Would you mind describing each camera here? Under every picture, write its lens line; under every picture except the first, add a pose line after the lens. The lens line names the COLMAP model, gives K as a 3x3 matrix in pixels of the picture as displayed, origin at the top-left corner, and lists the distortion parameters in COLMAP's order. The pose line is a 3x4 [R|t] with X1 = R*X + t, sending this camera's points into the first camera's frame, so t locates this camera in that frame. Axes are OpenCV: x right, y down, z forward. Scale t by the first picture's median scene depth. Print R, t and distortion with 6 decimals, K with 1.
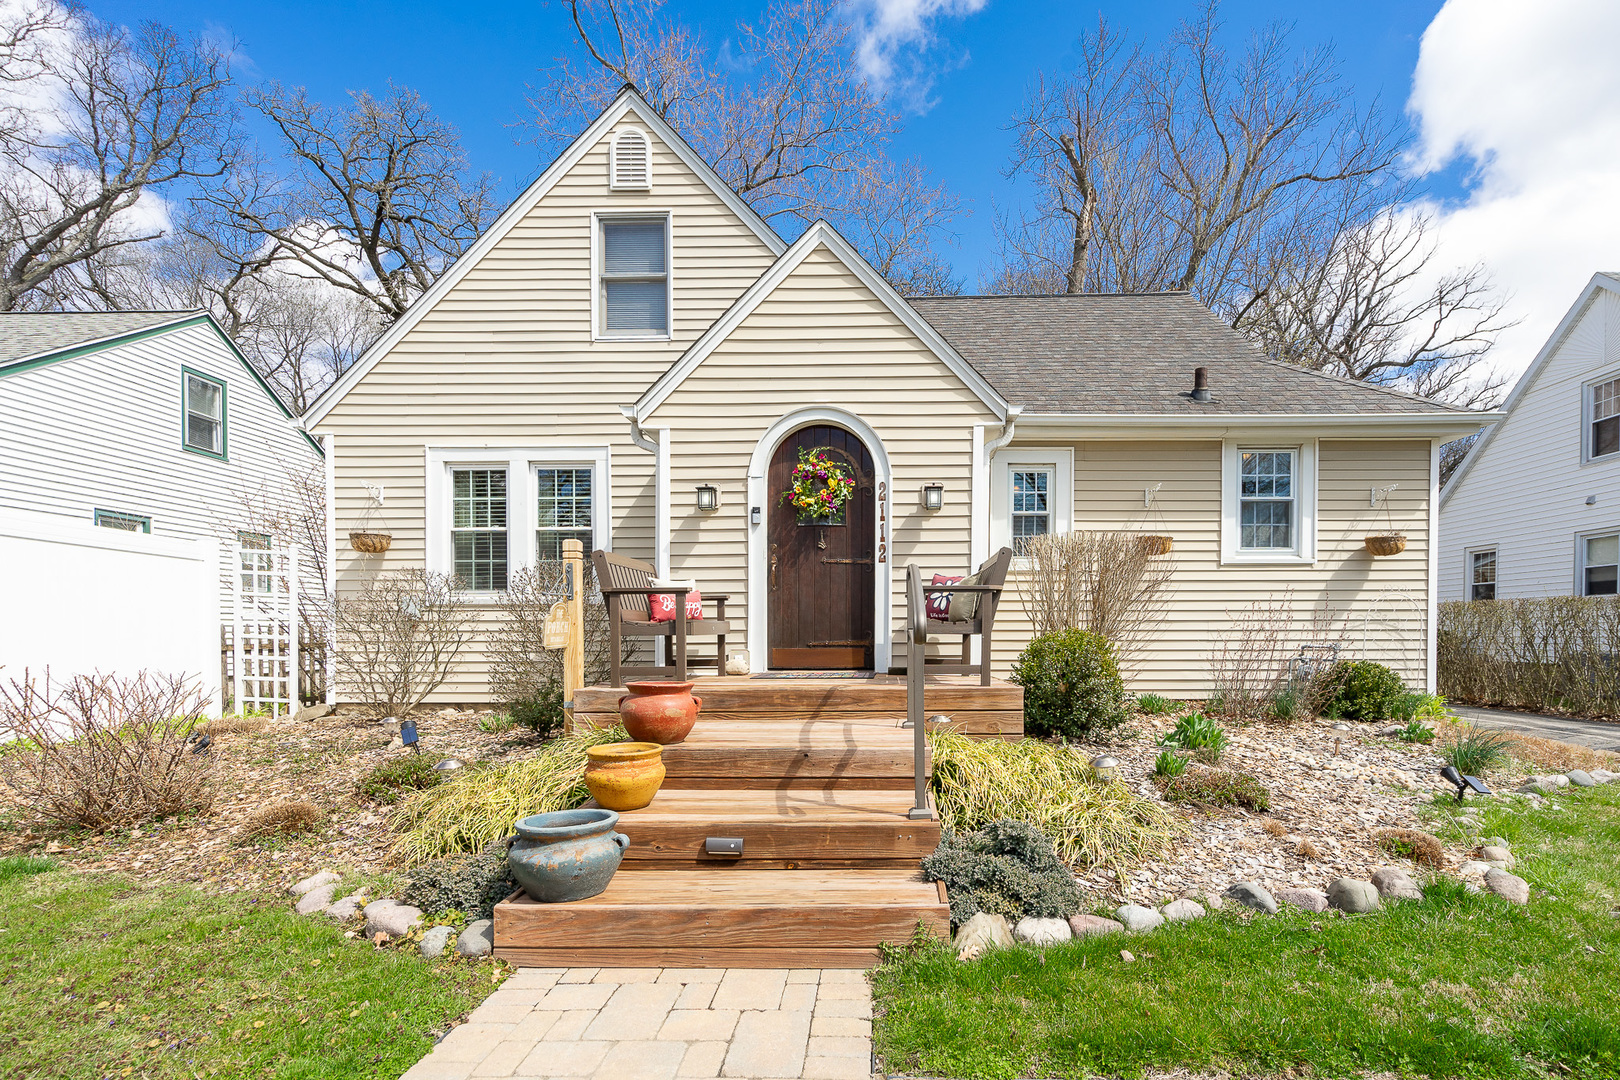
lens RADIAL K [[730.1, 0, 866.2], [0, 730.1, 664.9], [0, 0, 1]] dist [-0.004609, 0.002103]
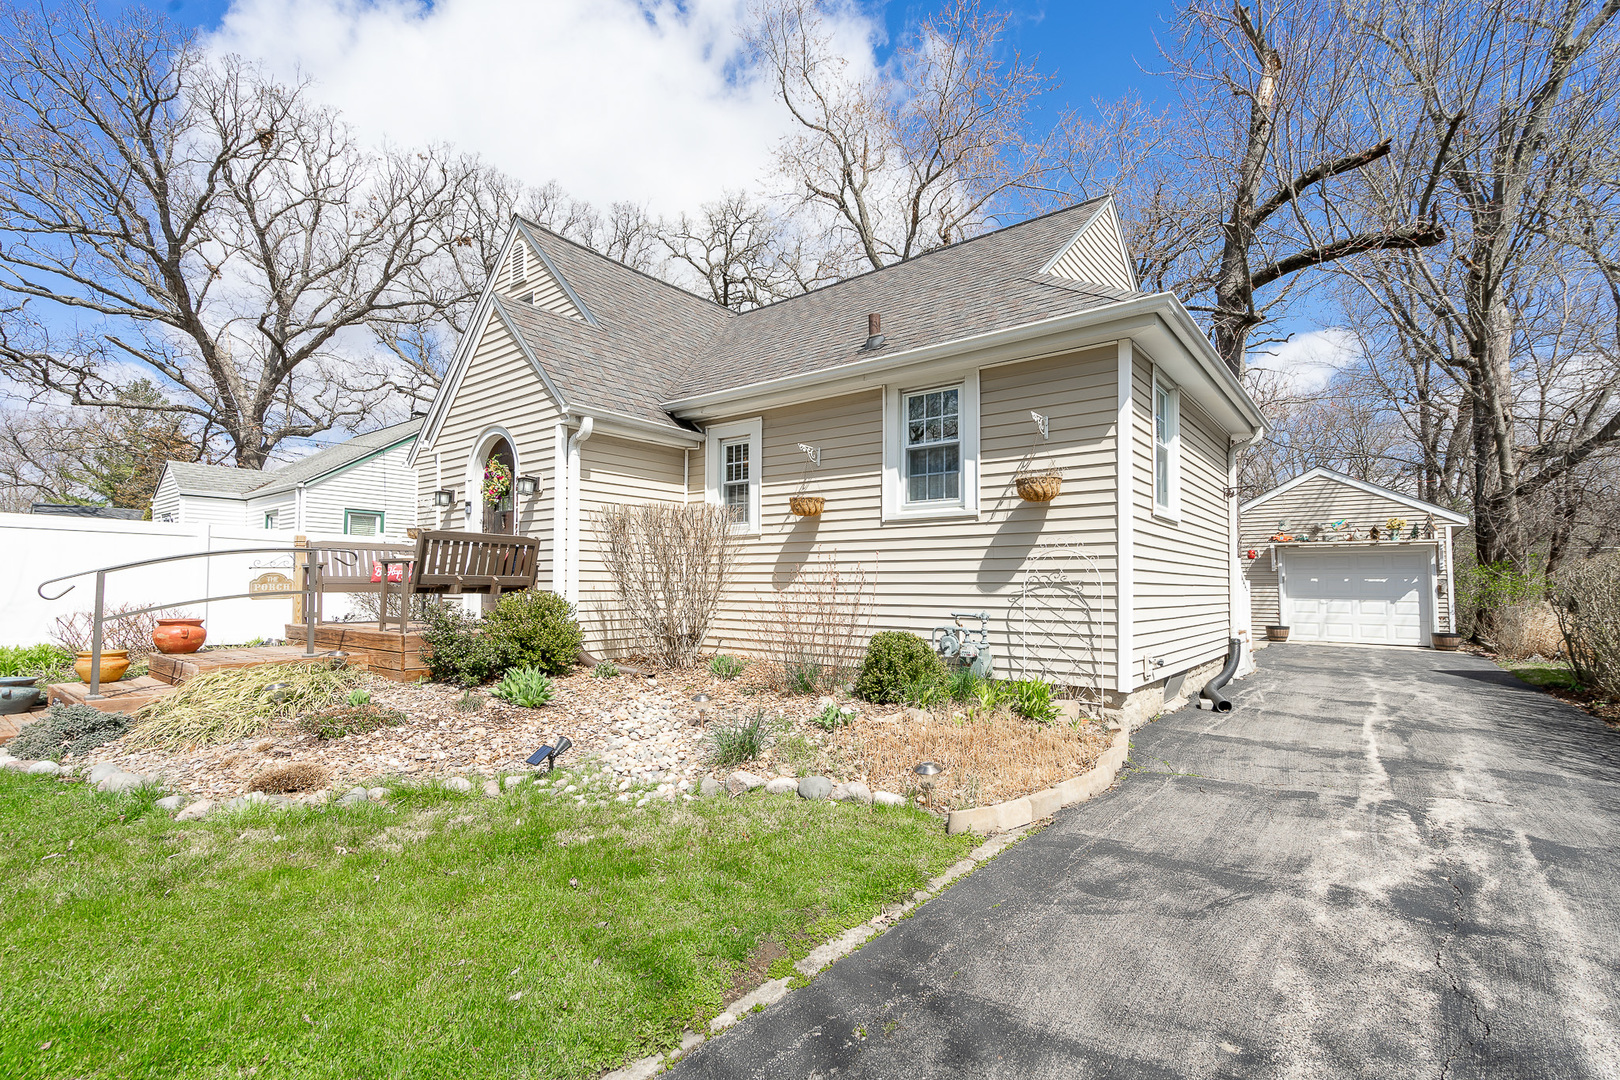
lens RADIAL K [[730.1, 0, 859.5], [0, 730.1, 571.7], [0, 0, 1]] dist [-0.004609, 0.002103]
pose [[0.809282, -0.005560, -0.587394, 1.054609], [-0.034562, 0.997772, -0.057061, -0.023908], [0.586403, 0.066480, 0.807287, 0.267141]]
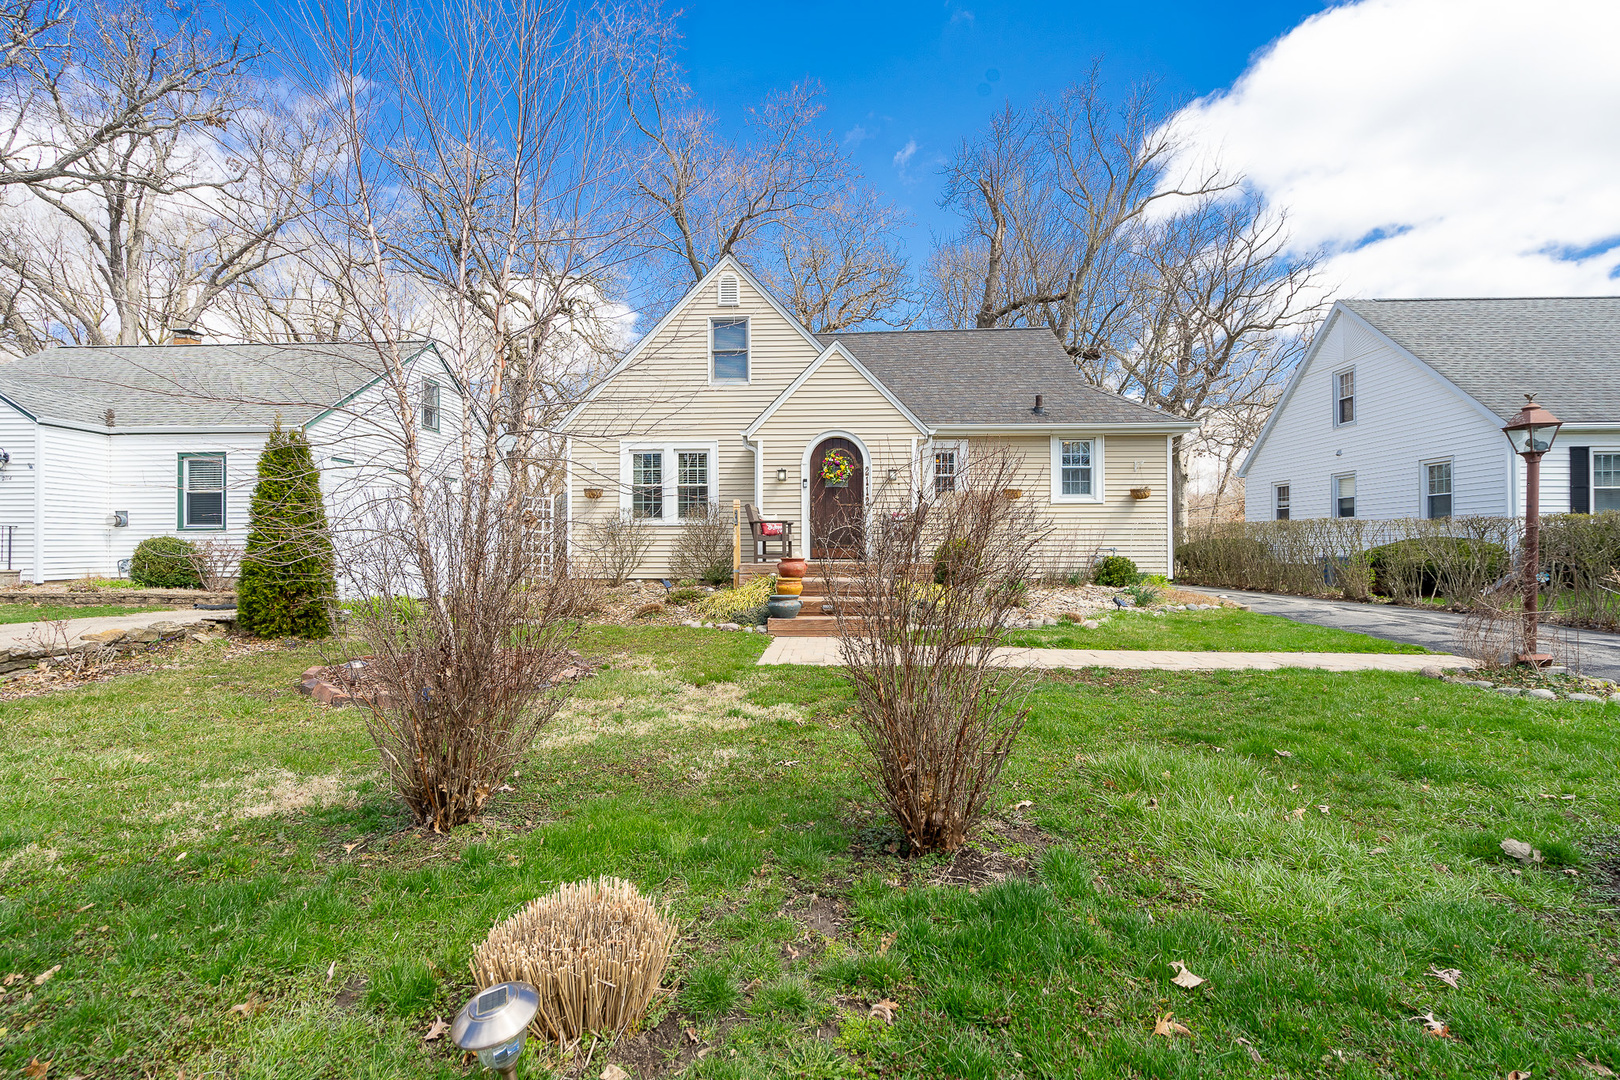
lens RADIAL K [[730.1, 0, 808.1], [0, 730.1, 542.6], [0, 0, 1]] dist [-0.004609, 0.002103]
pose [[0.999956, -0.000310, -0.009424, -0.102202], [-0.000171, 0.998702, -0.050939, 0.053651], [0.009427, 0.050938, 0.998657, -0.846698]]
